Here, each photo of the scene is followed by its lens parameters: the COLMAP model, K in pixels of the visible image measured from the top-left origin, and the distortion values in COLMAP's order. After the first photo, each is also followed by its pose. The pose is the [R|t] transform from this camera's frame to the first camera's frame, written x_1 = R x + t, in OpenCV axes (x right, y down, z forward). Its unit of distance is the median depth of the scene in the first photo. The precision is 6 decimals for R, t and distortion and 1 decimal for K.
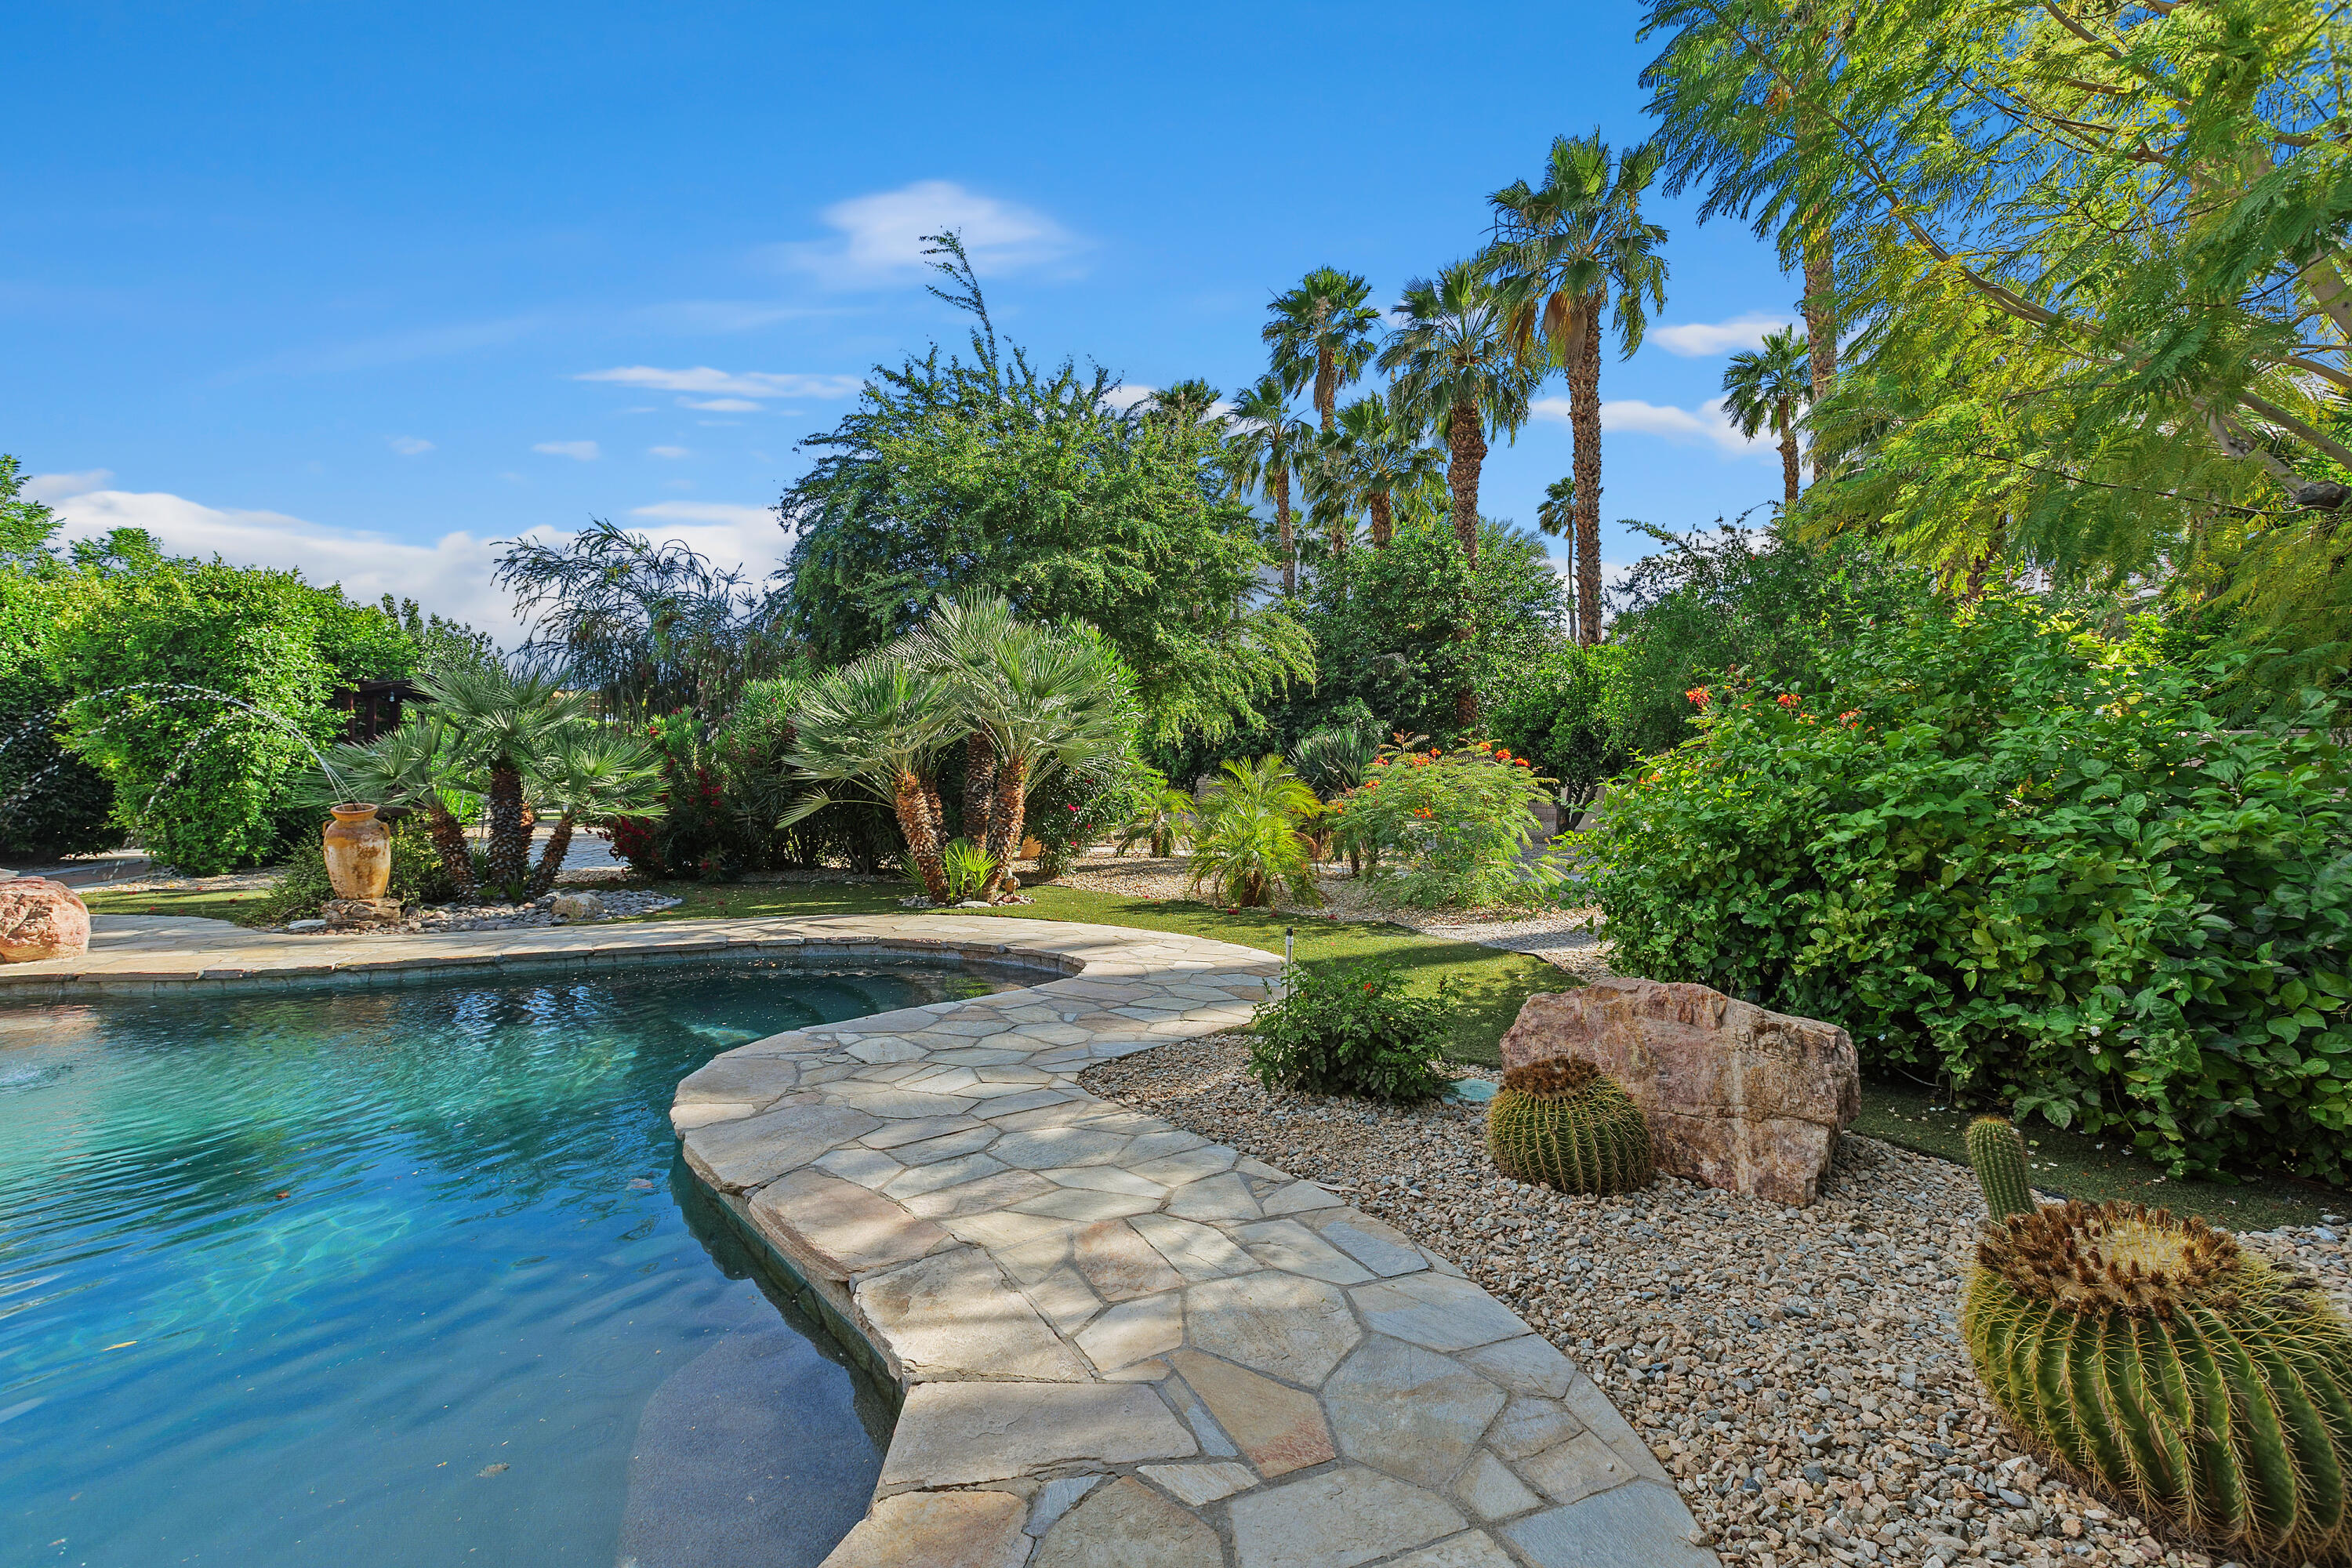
lens RADIAL K [[1093.2, 0, 1164.4], [0, 1093.2, 783.4], [0, 0, 1]] dist [0.001830, 0.000330]
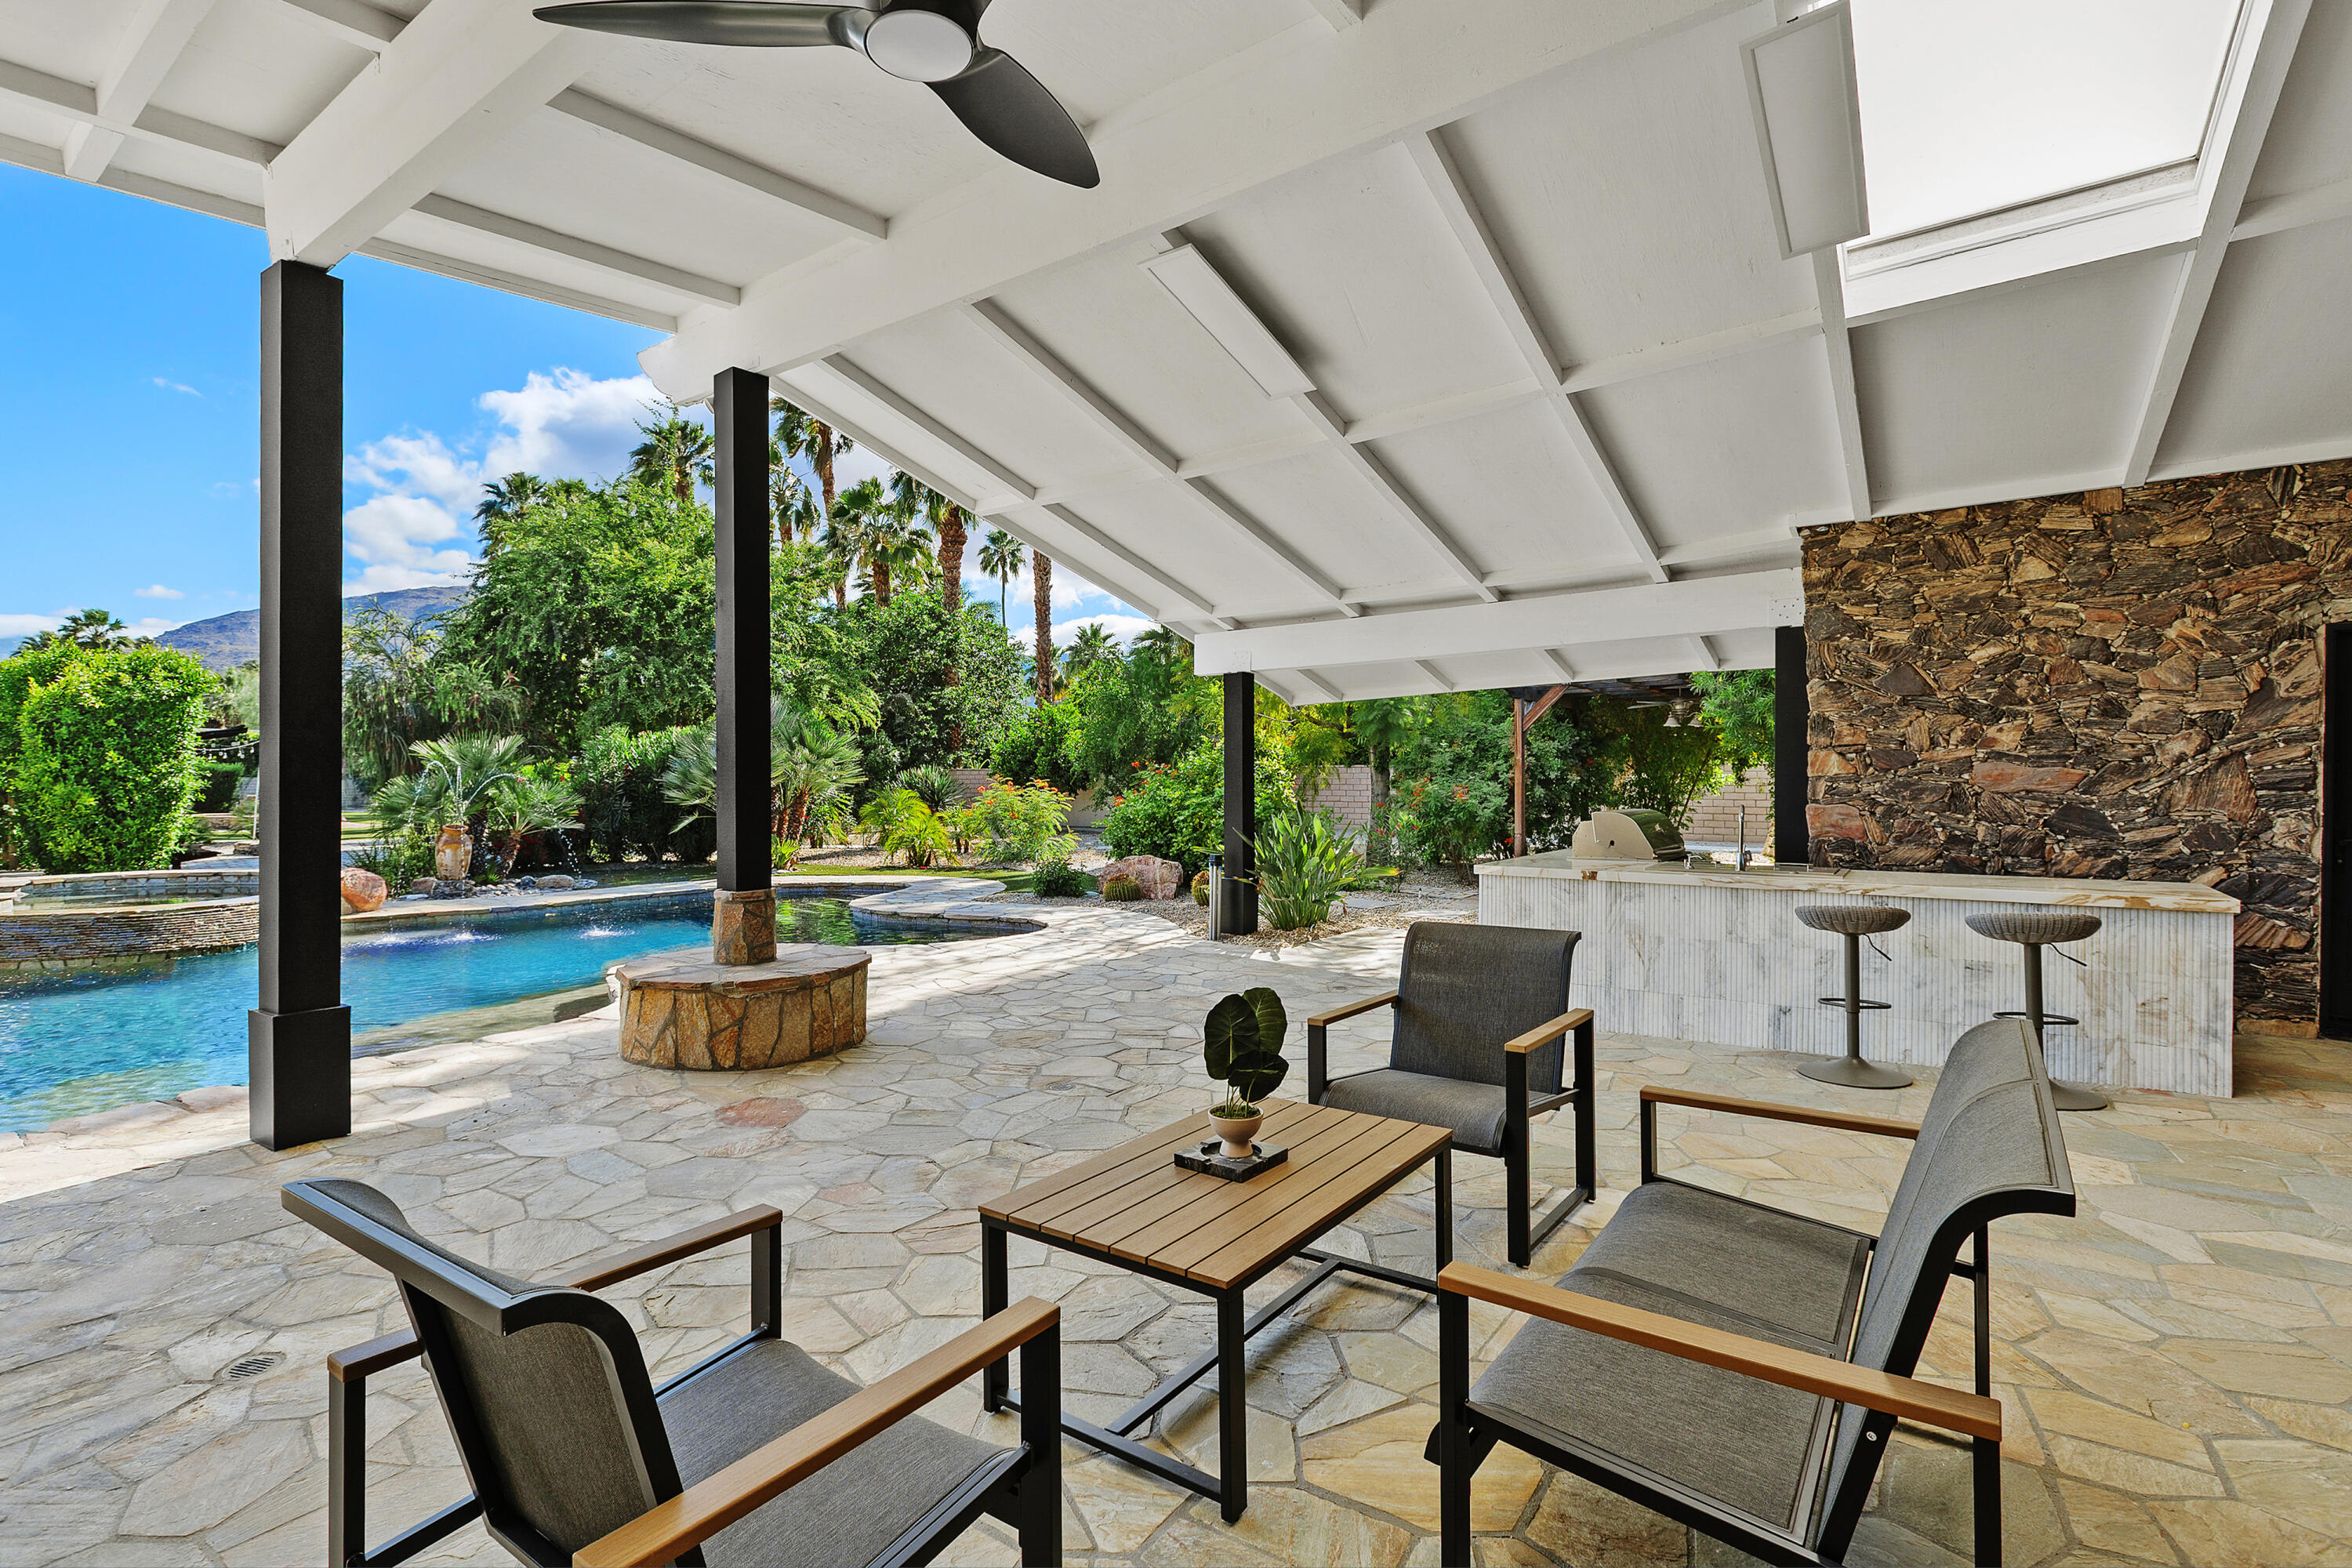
lens RADIAL K [[1093.2, 0, 1132.4], [0, 1093.2, 786.3], [0, 0, 1]] dist [0.001830, 0.000330]
pose [[0.887237, -0.013066, 0.461129, -0.454015], [0.015869, 0.999872, -0.002201, -0.019233], [-0.461041, 0.009270, 0.887331, -0.814880]]
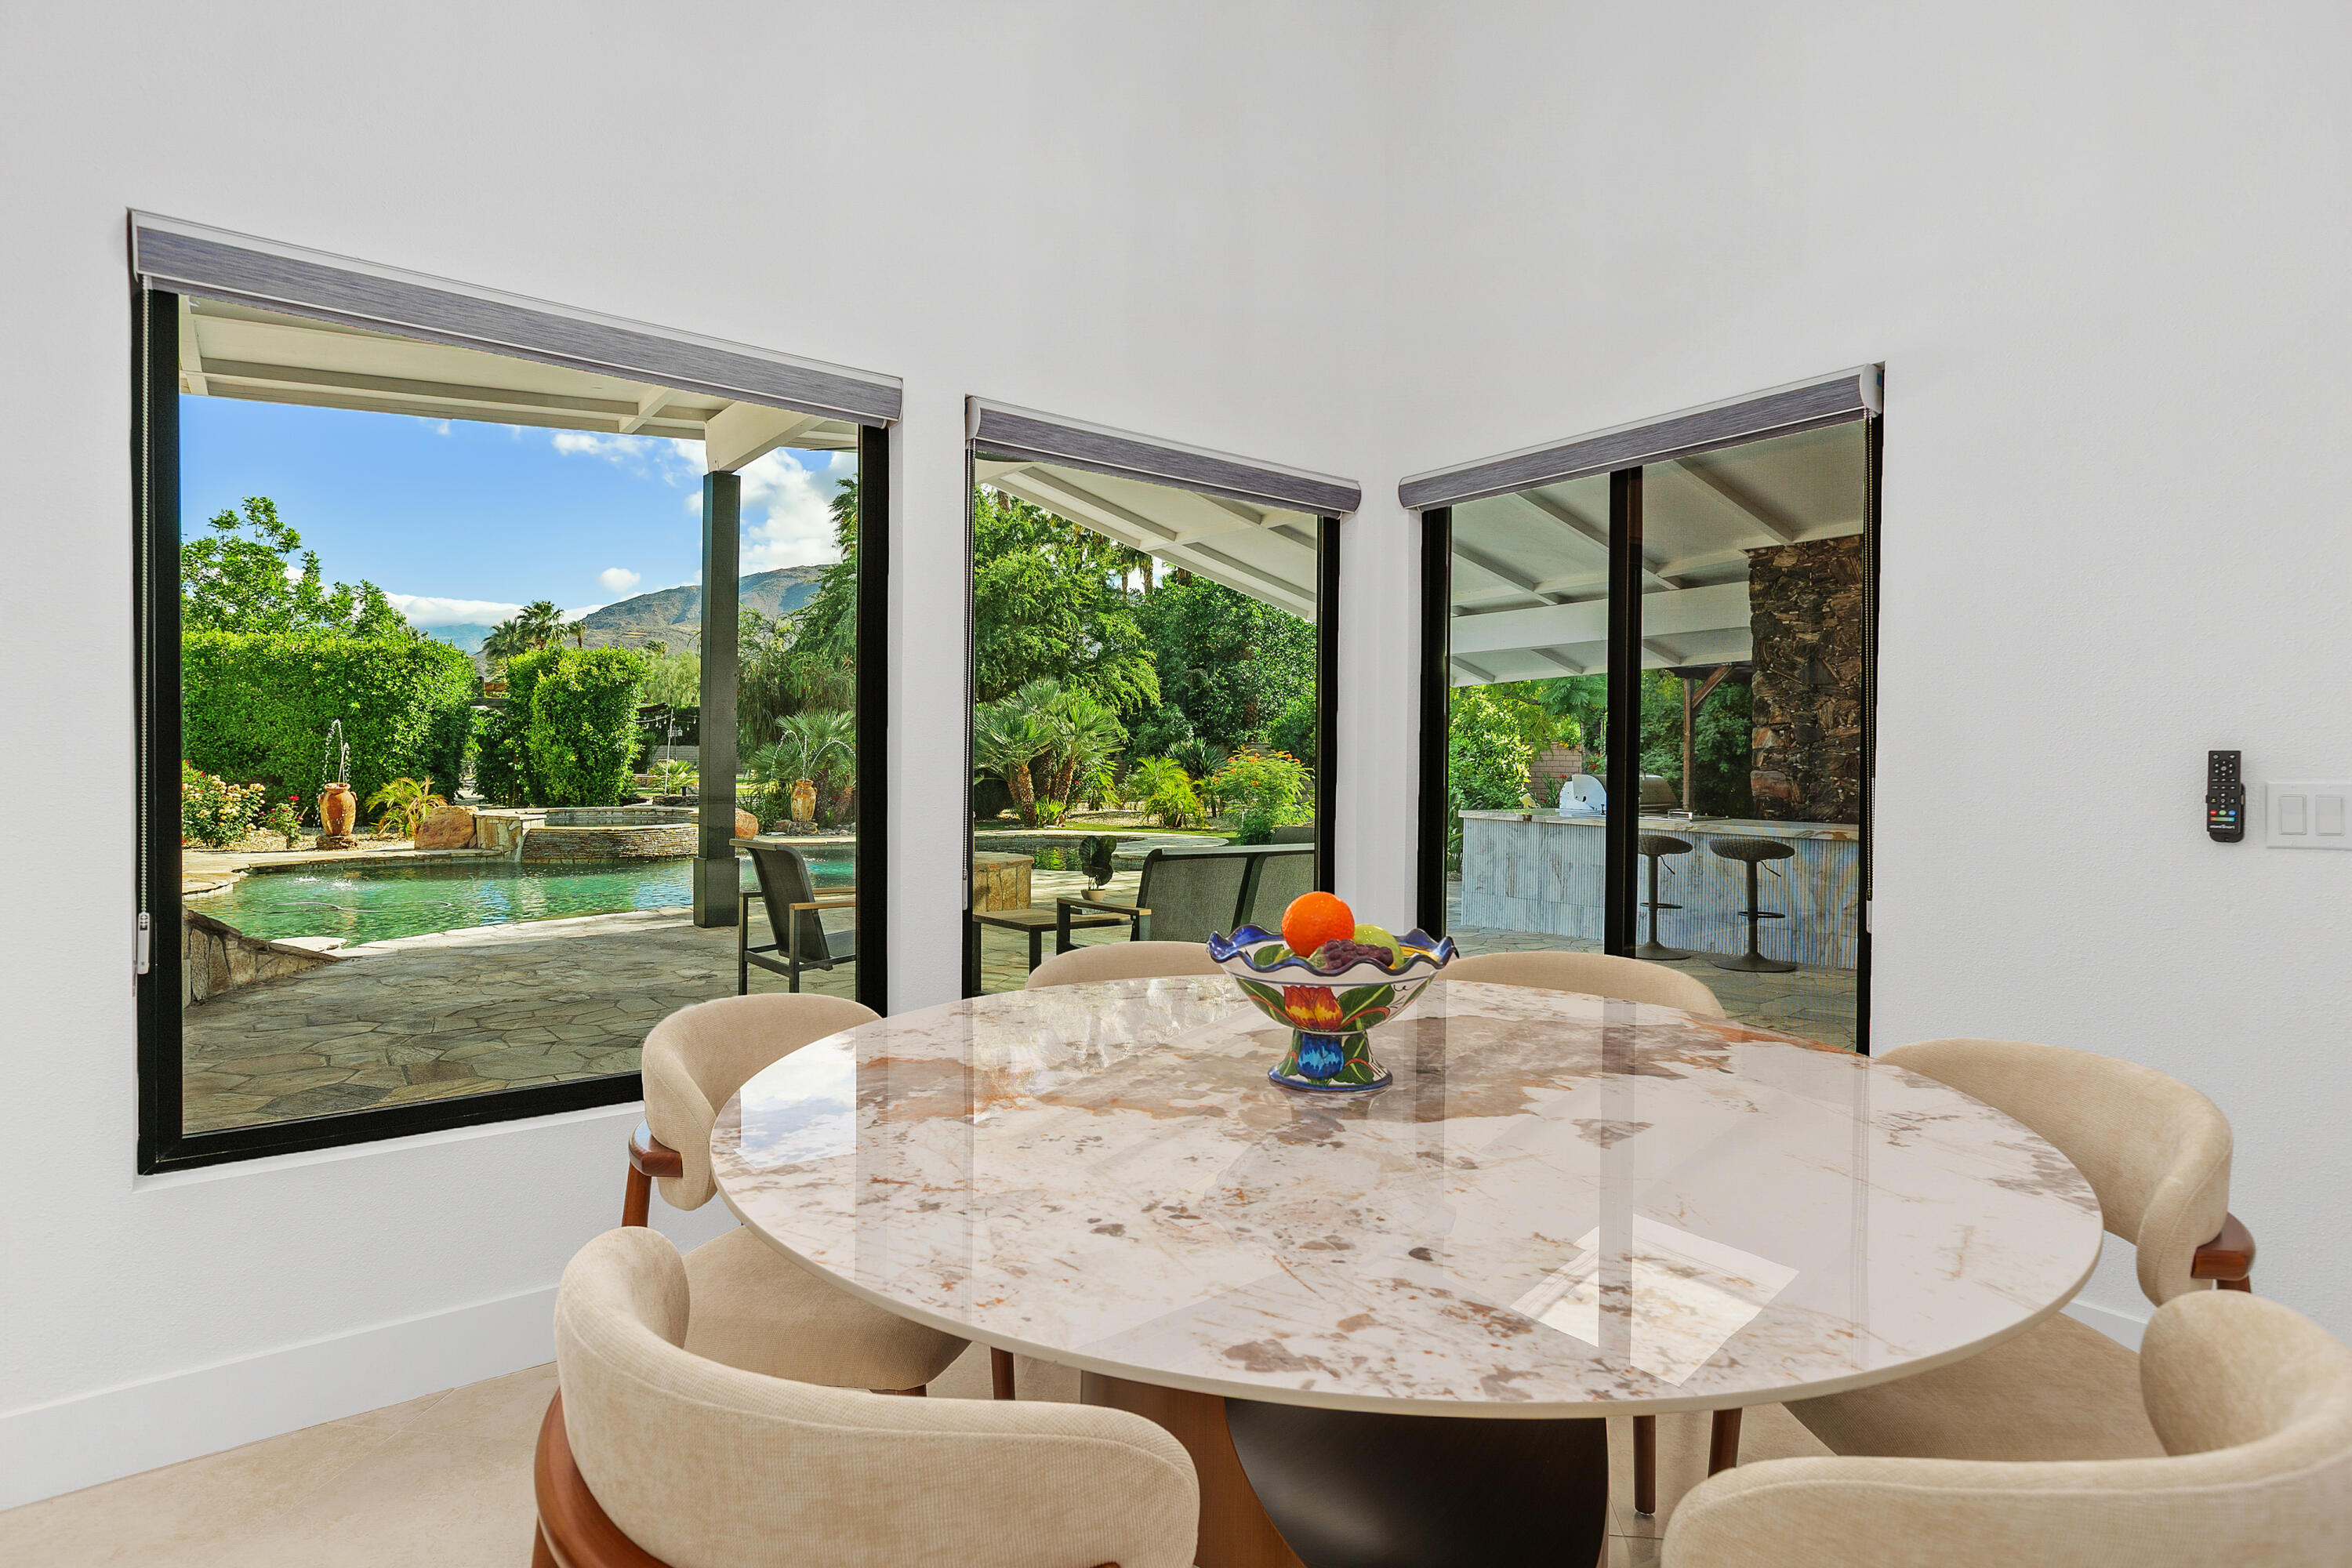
lens RADIAL K [[1187.9, 0, 1170.7], [0, 1187.9, 771.1], [0, 0, 1]] dist [0.000157, -0.000035]
pose [[0.976900, -0.002254, 0.213683, -0.404833], [0.001866, 0.999996, 0.002016, -0.004670], [-0.213687, -0.001571, 0.976901, -1.231833]]
